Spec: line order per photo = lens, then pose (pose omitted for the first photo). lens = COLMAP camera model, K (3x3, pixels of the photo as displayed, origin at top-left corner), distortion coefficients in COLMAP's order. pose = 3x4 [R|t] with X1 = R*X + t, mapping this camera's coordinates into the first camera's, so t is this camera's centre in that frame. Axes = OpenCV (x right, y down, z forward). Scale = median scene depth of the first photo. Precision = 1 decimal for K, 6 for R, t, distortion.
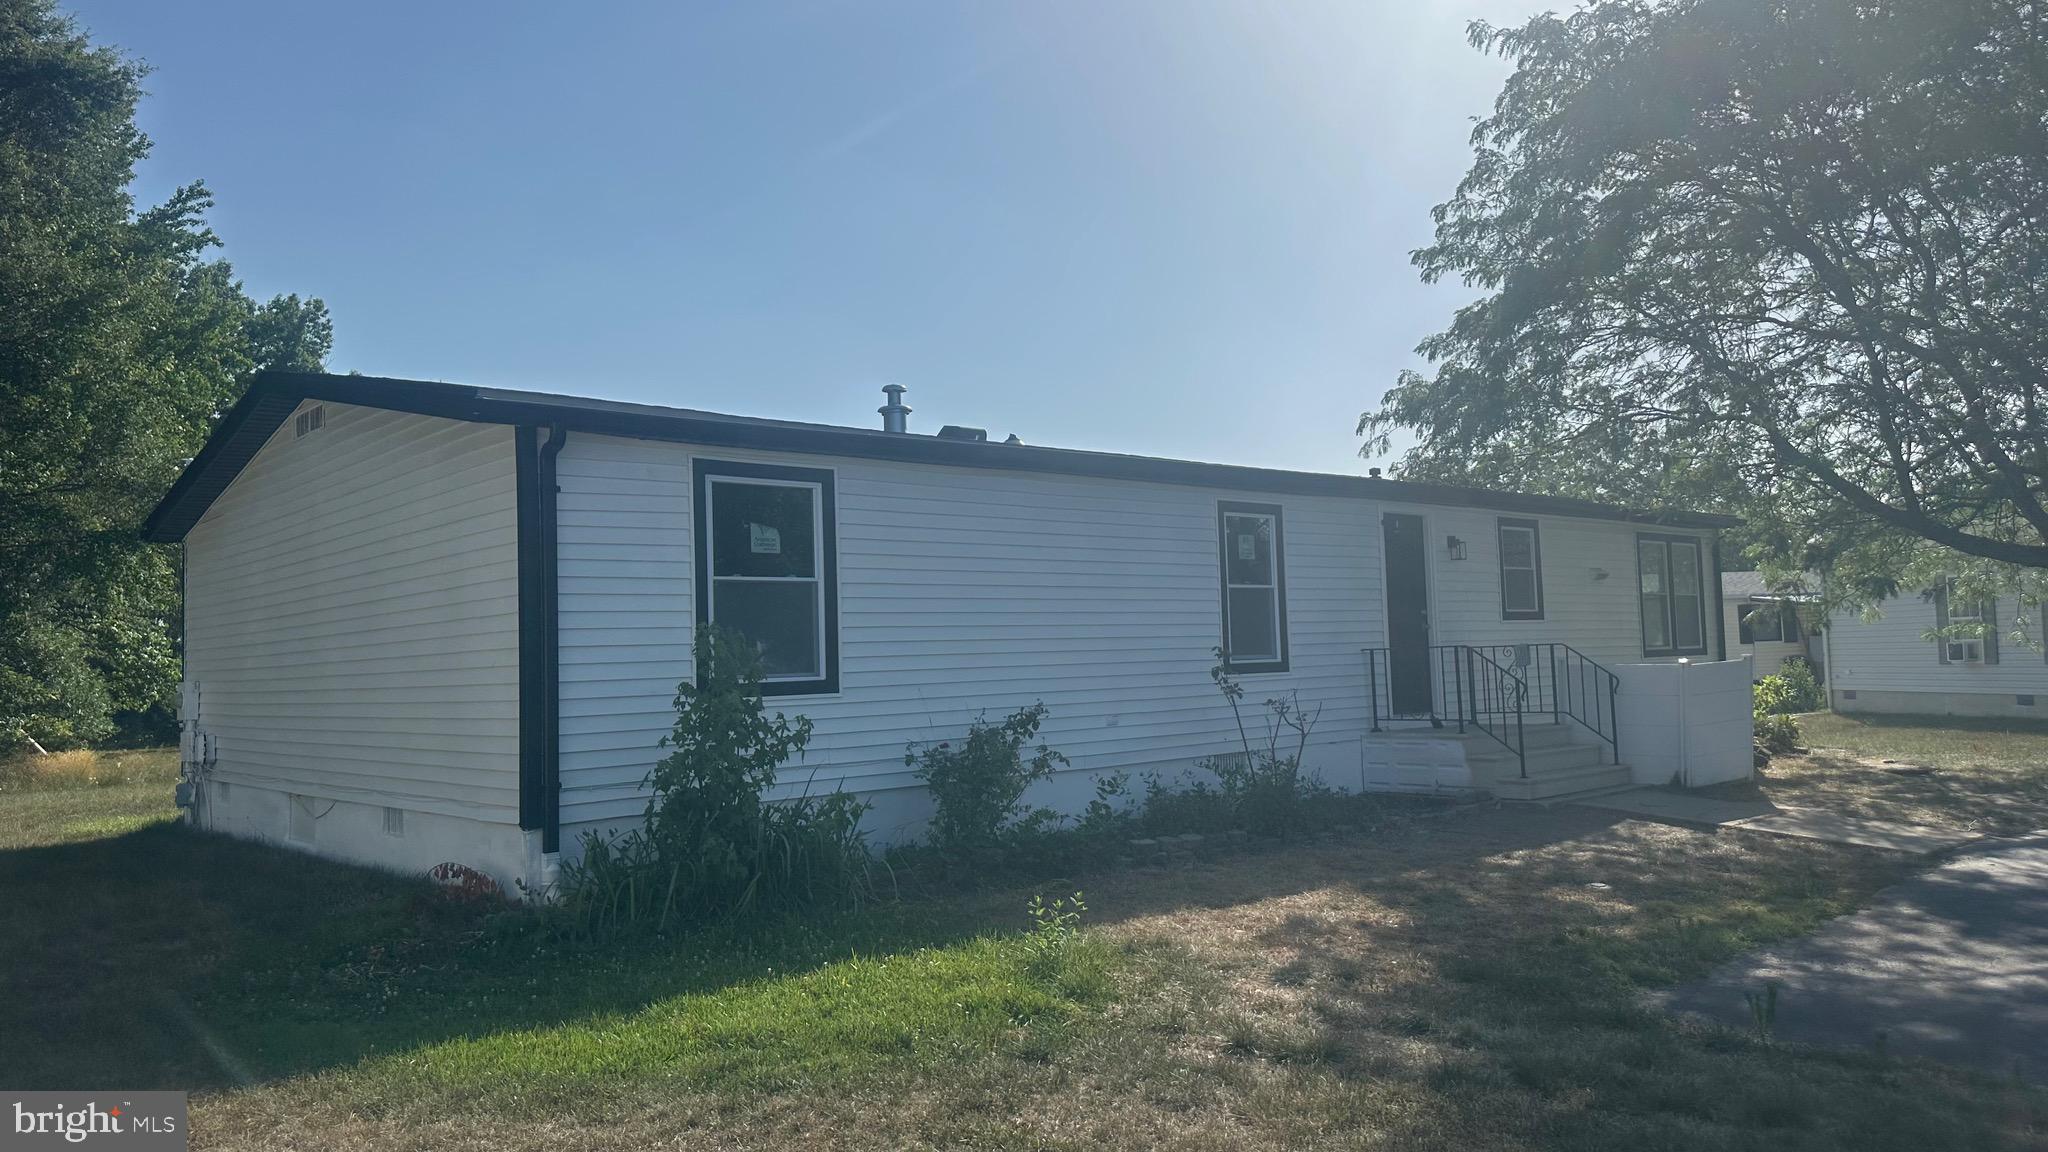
lens RADIAL K [[1449.0, 0, 1024.0], [0, 1449.0, 576.0], [0, 0, 1]] dist [0.128241, -0.175965]
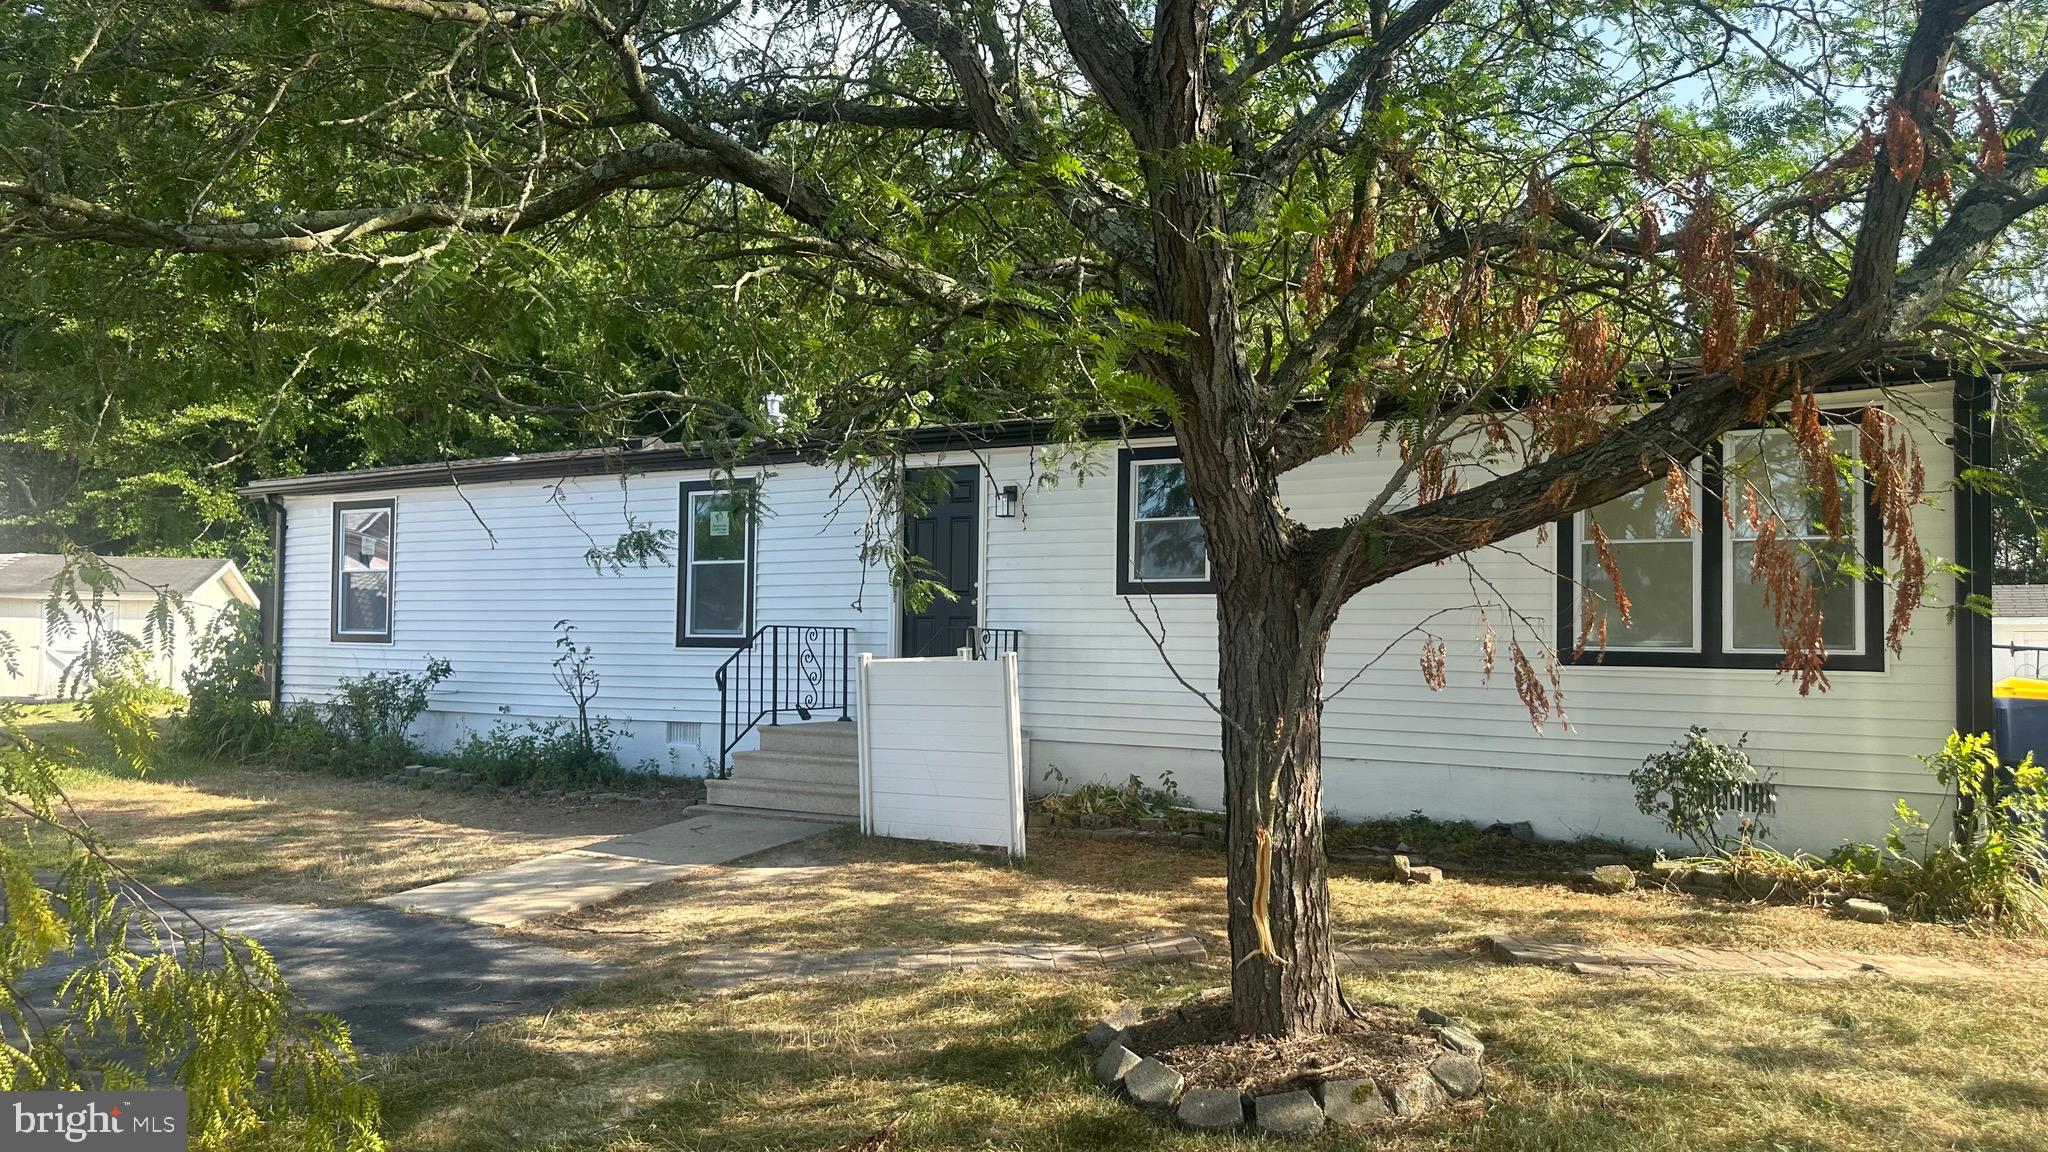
lens RADIAL K [[1449.0, 0, 1024.0], [0, 1449.0, 576.0], [0, 0, 1]] dist [0.128241, -0.175965]
pose [[0.292297, -0.002464, -0.956325, 1.341424], [0.038266, 0.999226, 0.009121, 0.016922], [0.955562, -0.039261, 0.292165, 1.007311]]
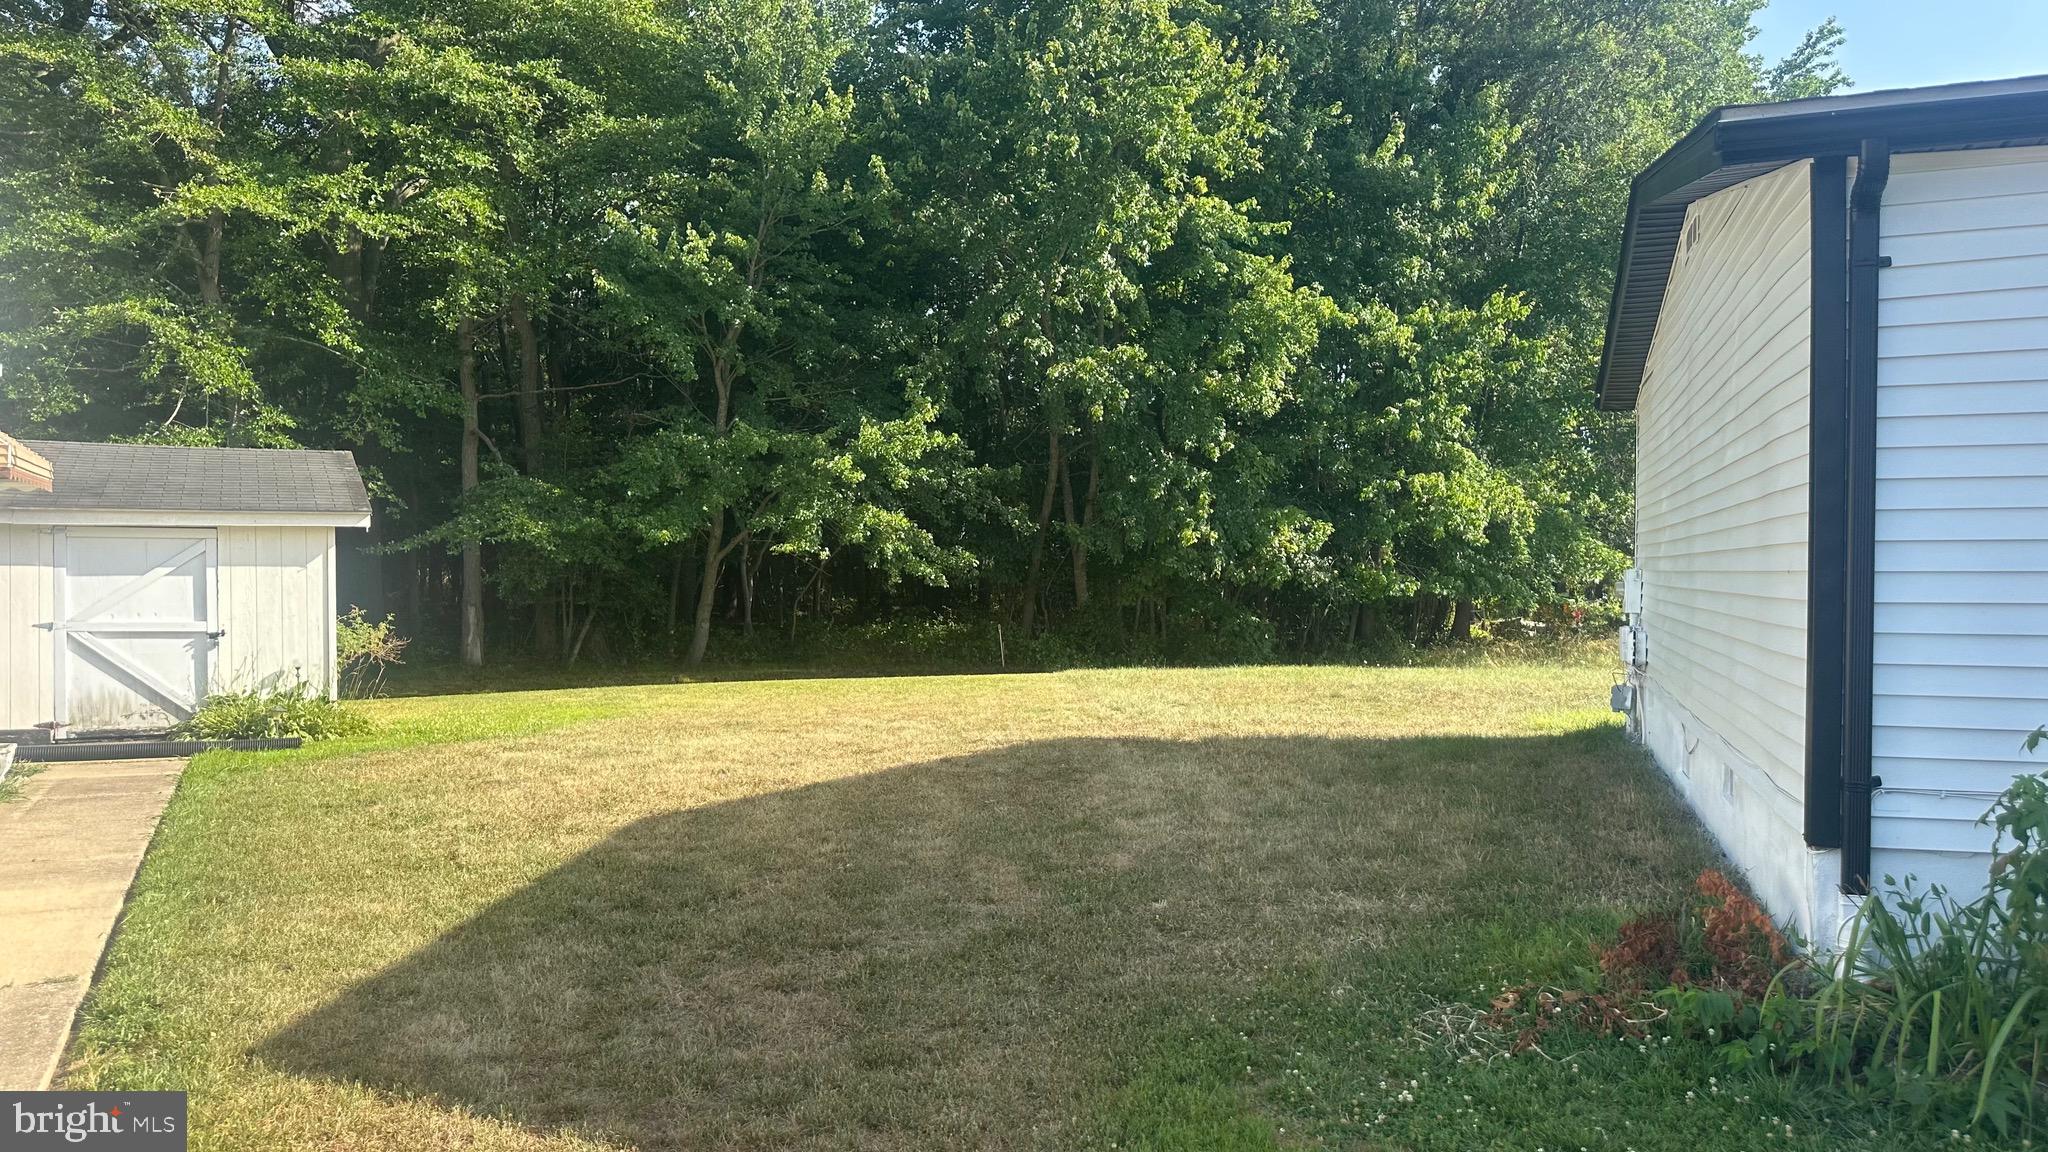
lens RADIAL K [[1449.0, 0, 1024.0], [0, 1449.0, 576.0], [0, 0, 1]] dist [0.128241, -0.175965]
pose [[0.496307, 0.036882, -0.867364, 0.013571], [0.034573, 0.997465, 0.062196, 0.010243], [0.867459, -0.060856, 0.493773, 0.300999]]
